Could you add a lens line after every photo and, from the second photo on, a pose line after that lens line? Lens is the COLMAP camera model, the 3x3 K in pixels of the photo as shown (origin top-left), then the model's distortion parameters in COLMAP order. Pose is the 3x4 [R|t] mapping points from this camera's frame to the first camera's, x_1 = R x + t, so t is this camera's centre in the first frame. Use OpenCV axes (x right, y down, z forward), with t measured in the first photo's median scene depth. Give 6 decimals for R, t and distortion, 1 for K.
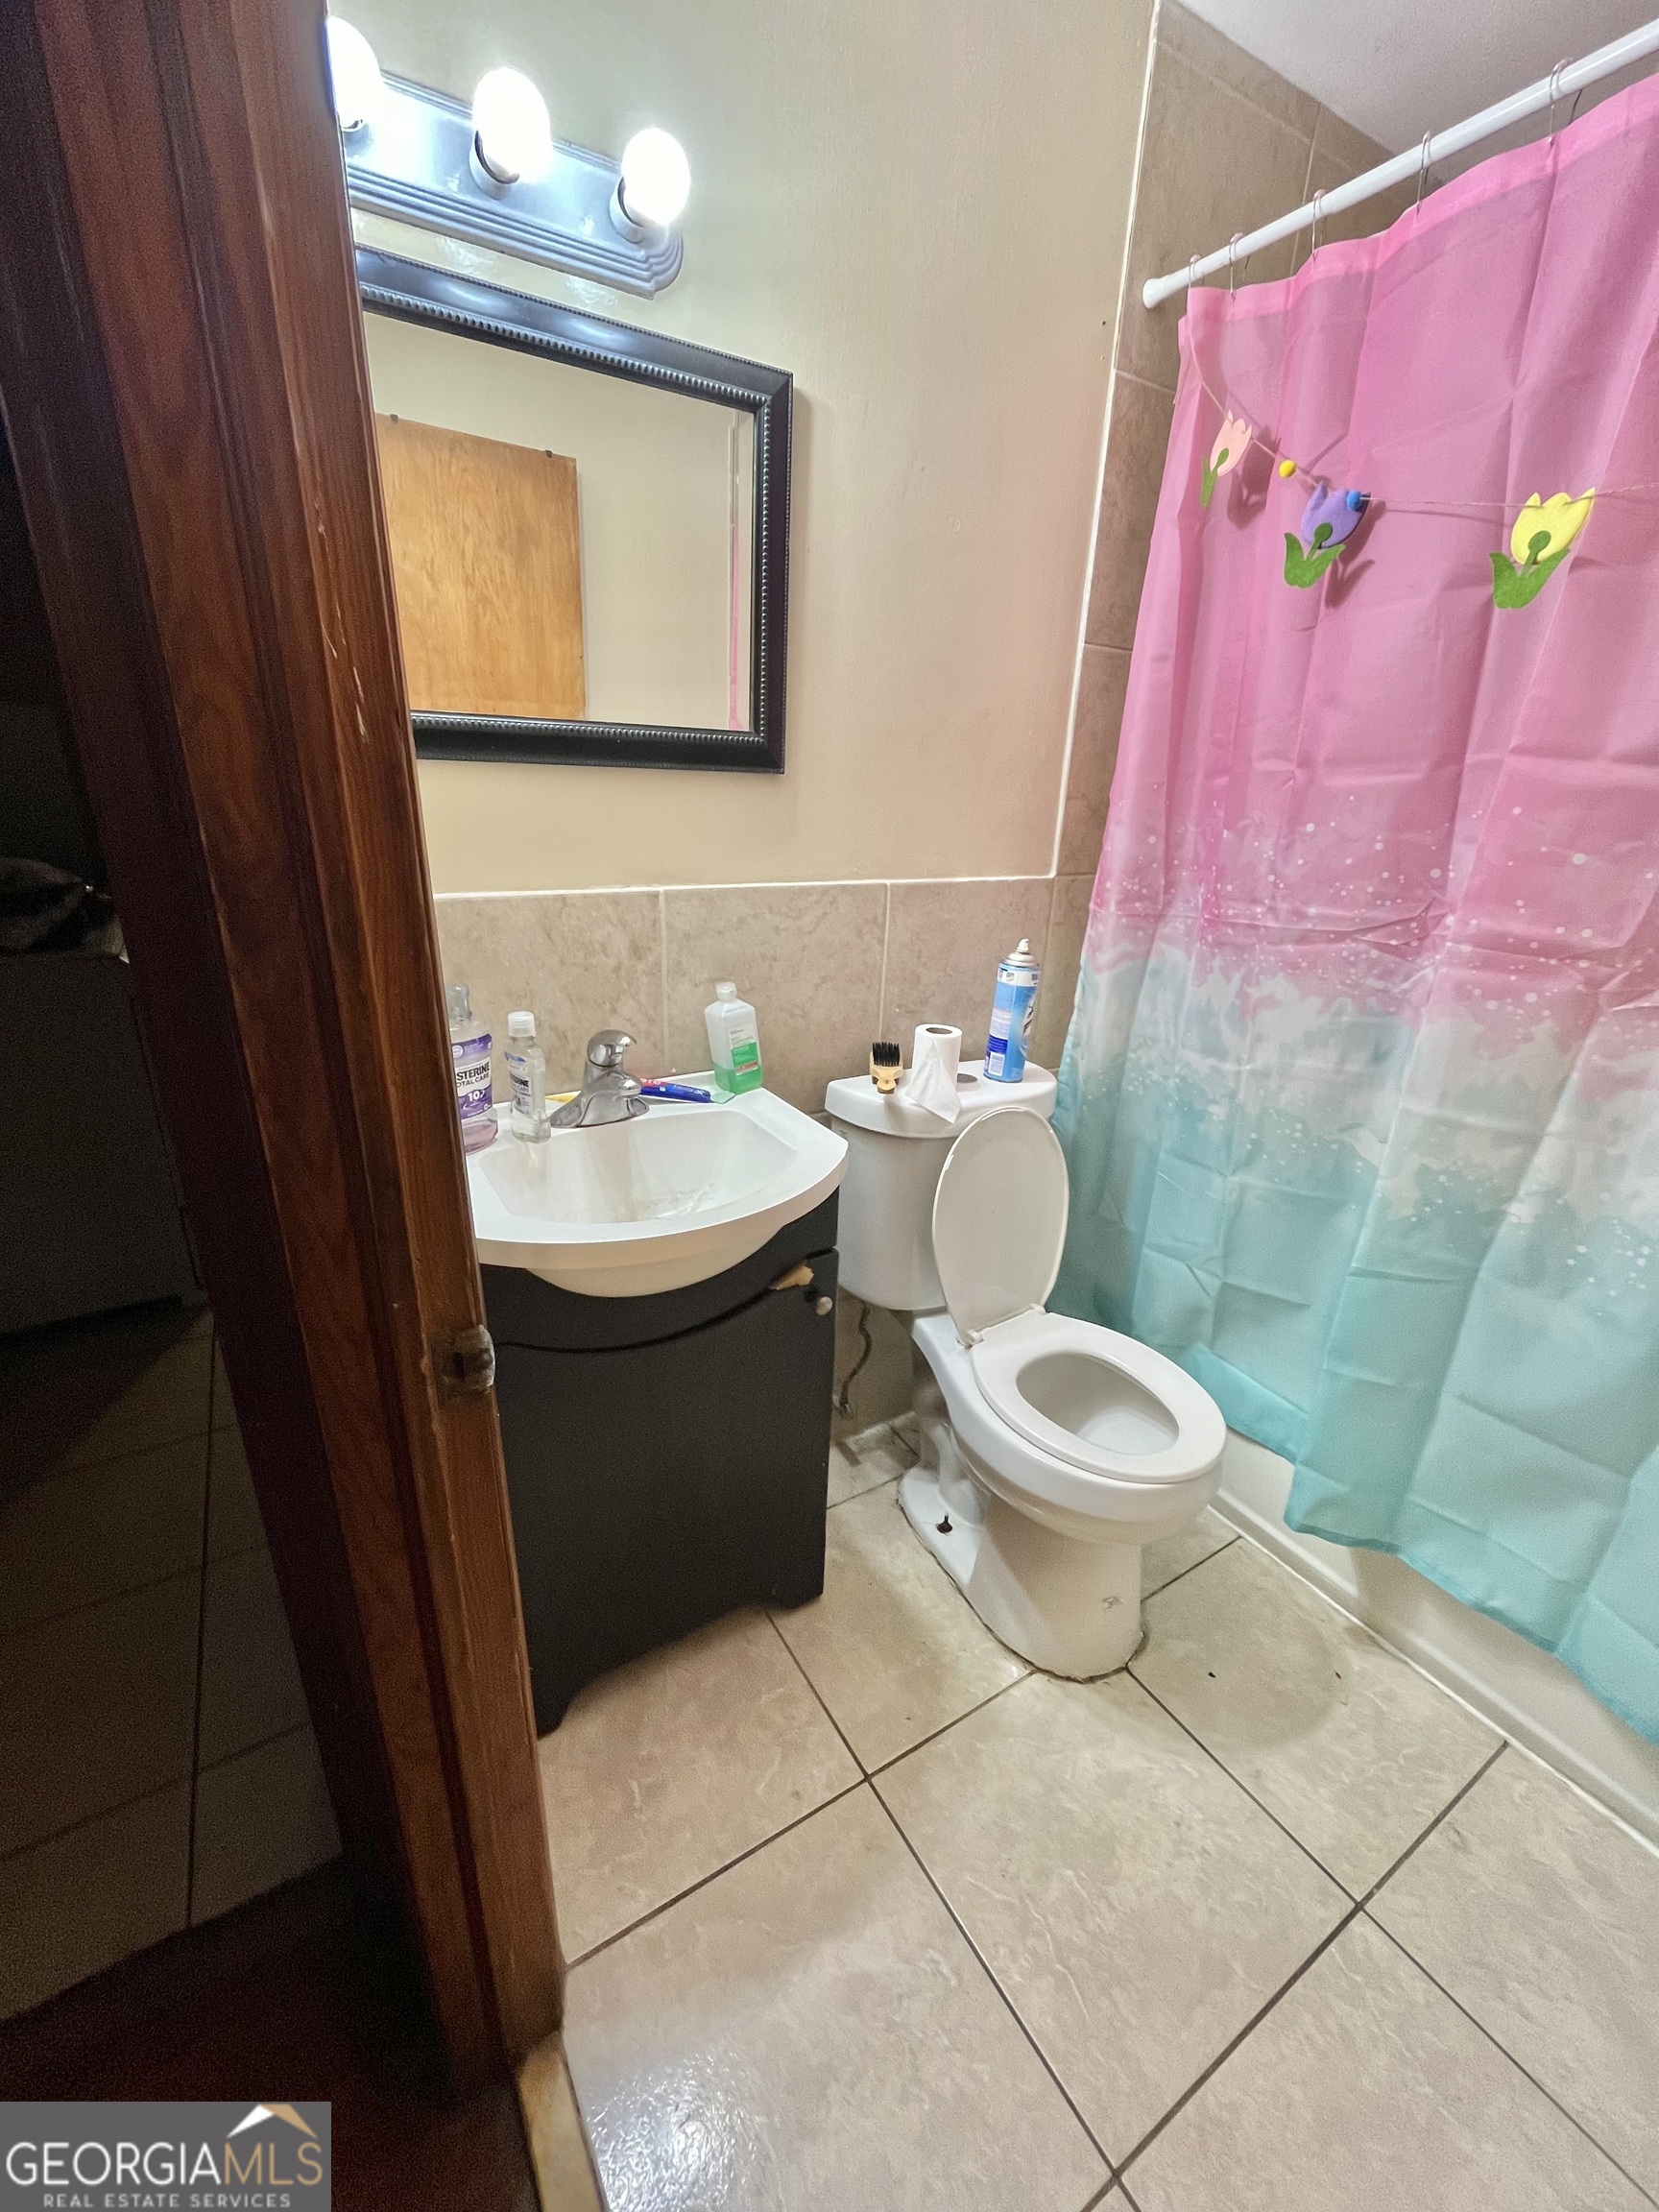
lens RADIAL K [[897.4, 0, 840.3], [0, 897.4, 1102.3], [0, 0, 1]] dist [-0.005647, 0.000474]
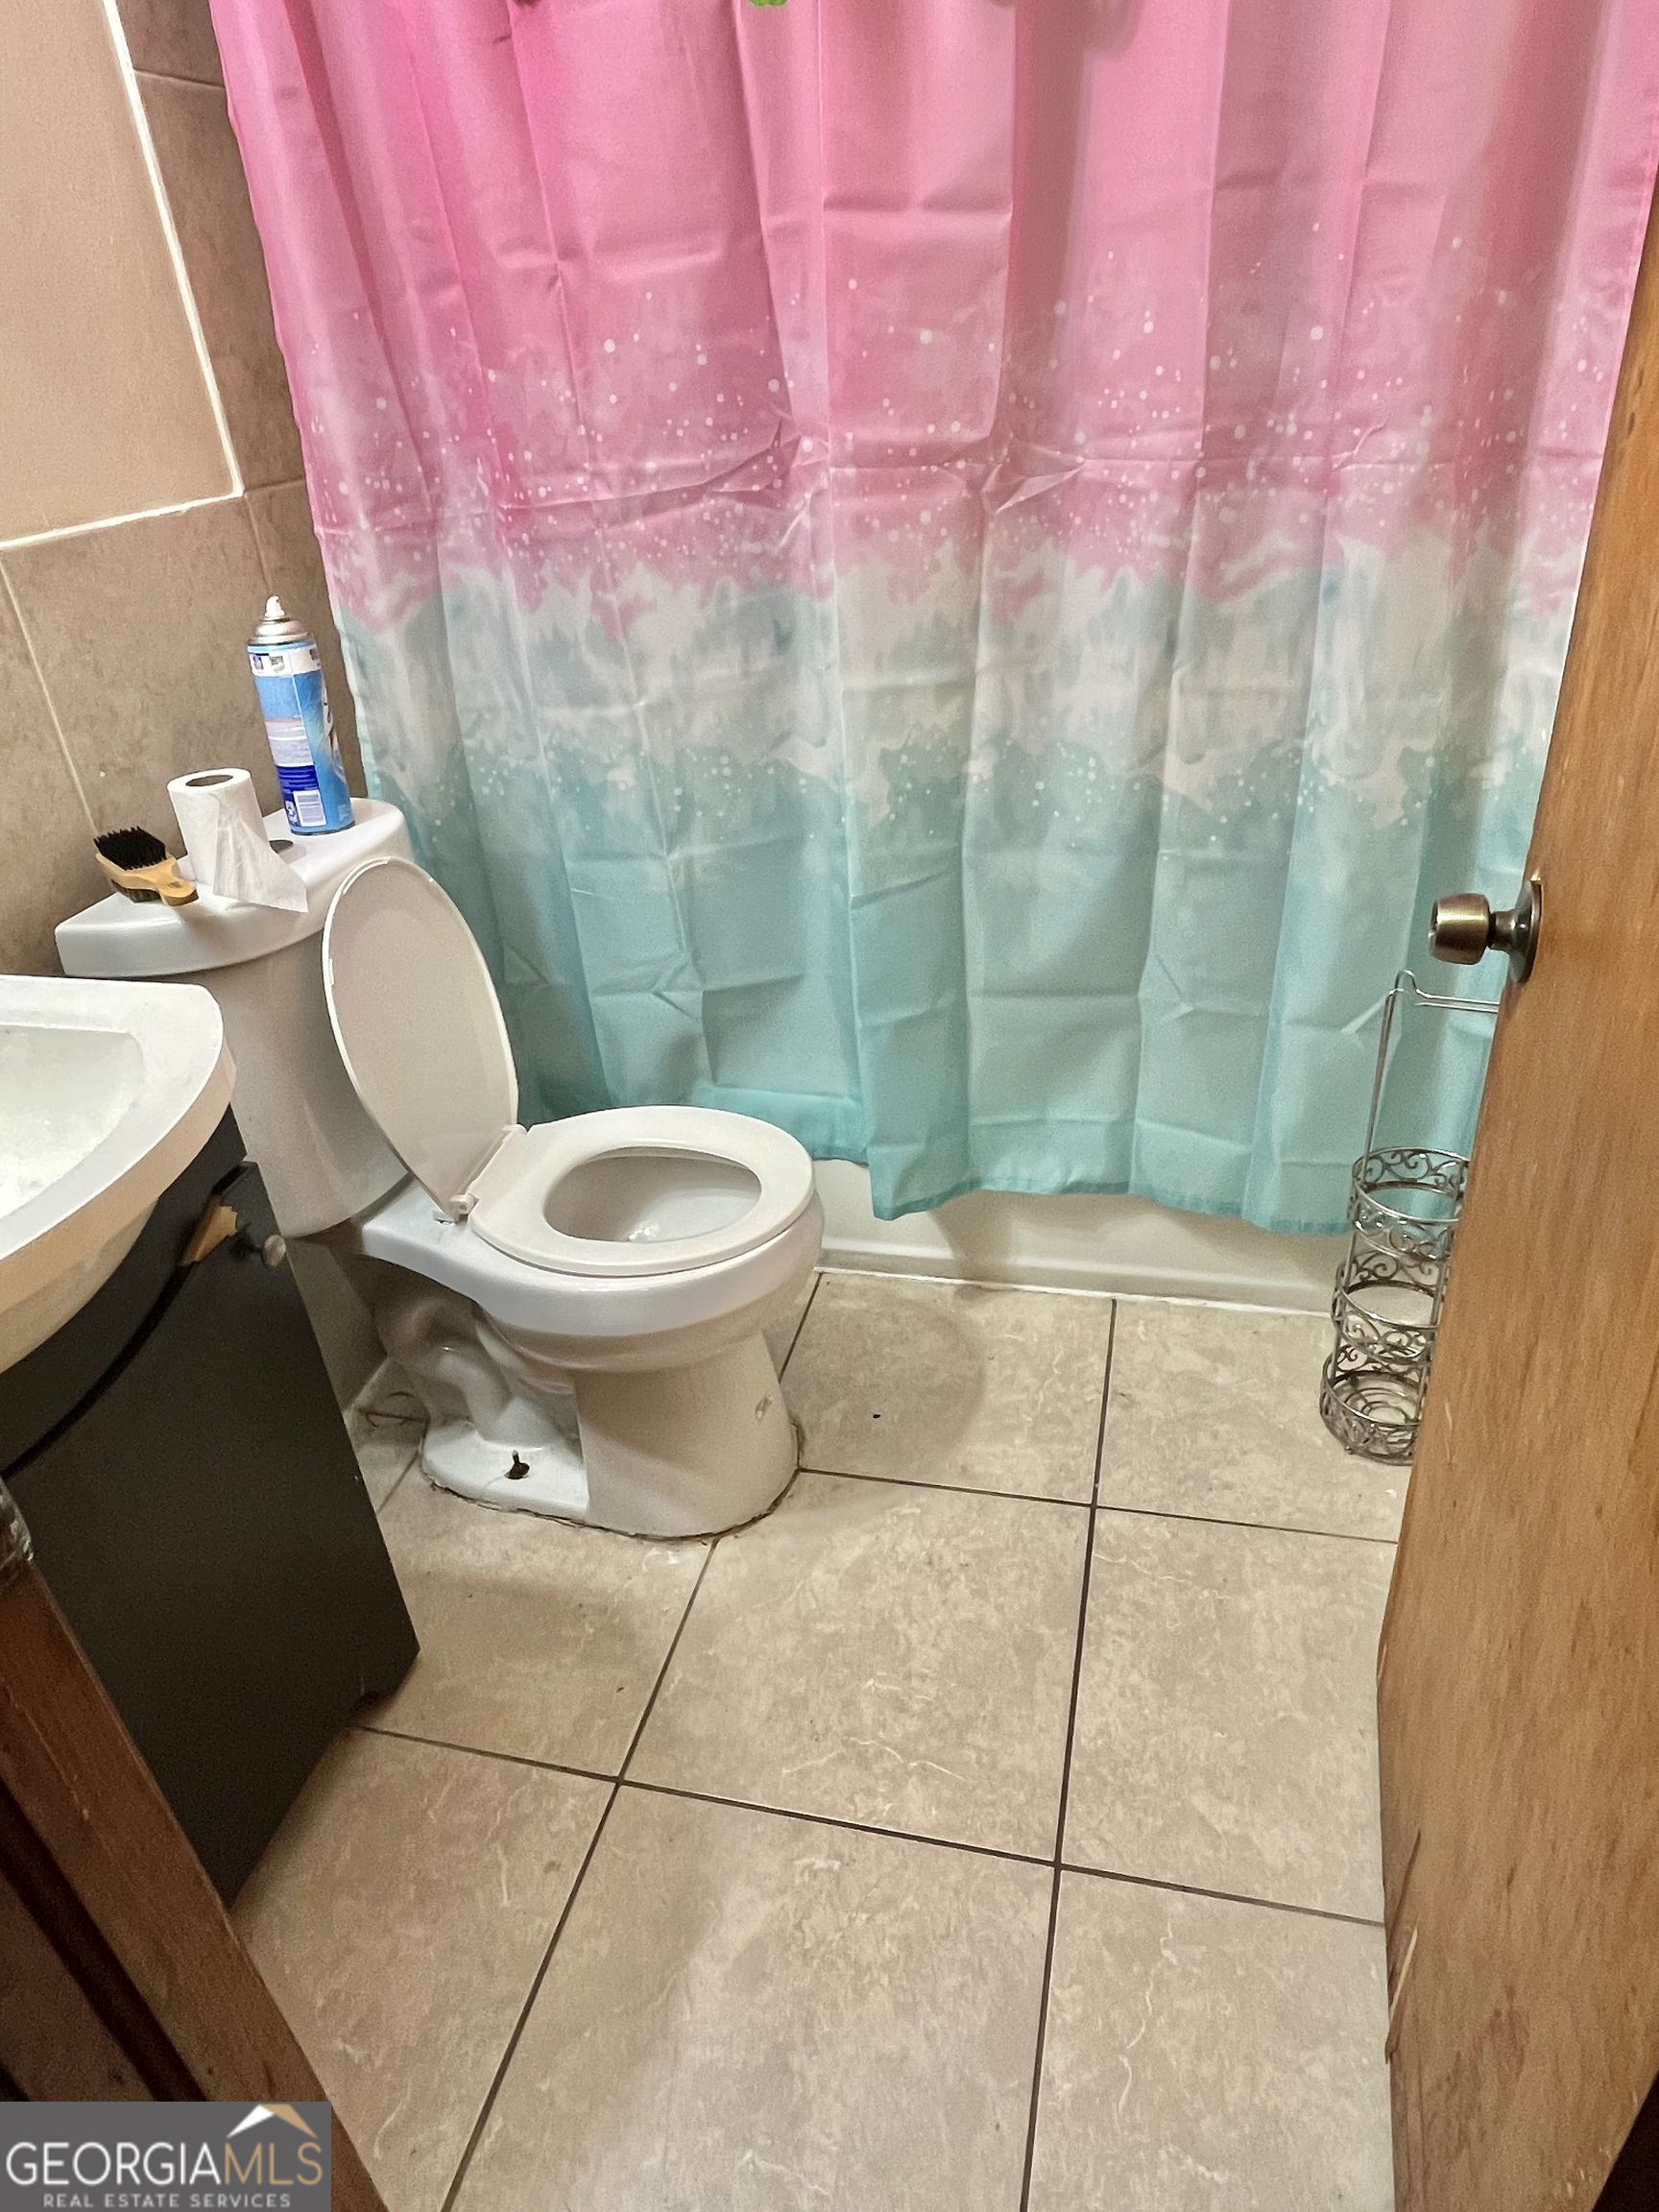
lens RADIAL K [[1337.6, 0, 828.4], [0, 1337.6, 1106.8], [0, 0, 1]] dist [-0.008467, -0.000937]
pose [[0.708266, -0.429013, 0.560631, -0.205505], [0.327569, 0.903208, 0.277334, 0.006616], [-0.625347, -0.012781, 0.780242, 0.039873]]
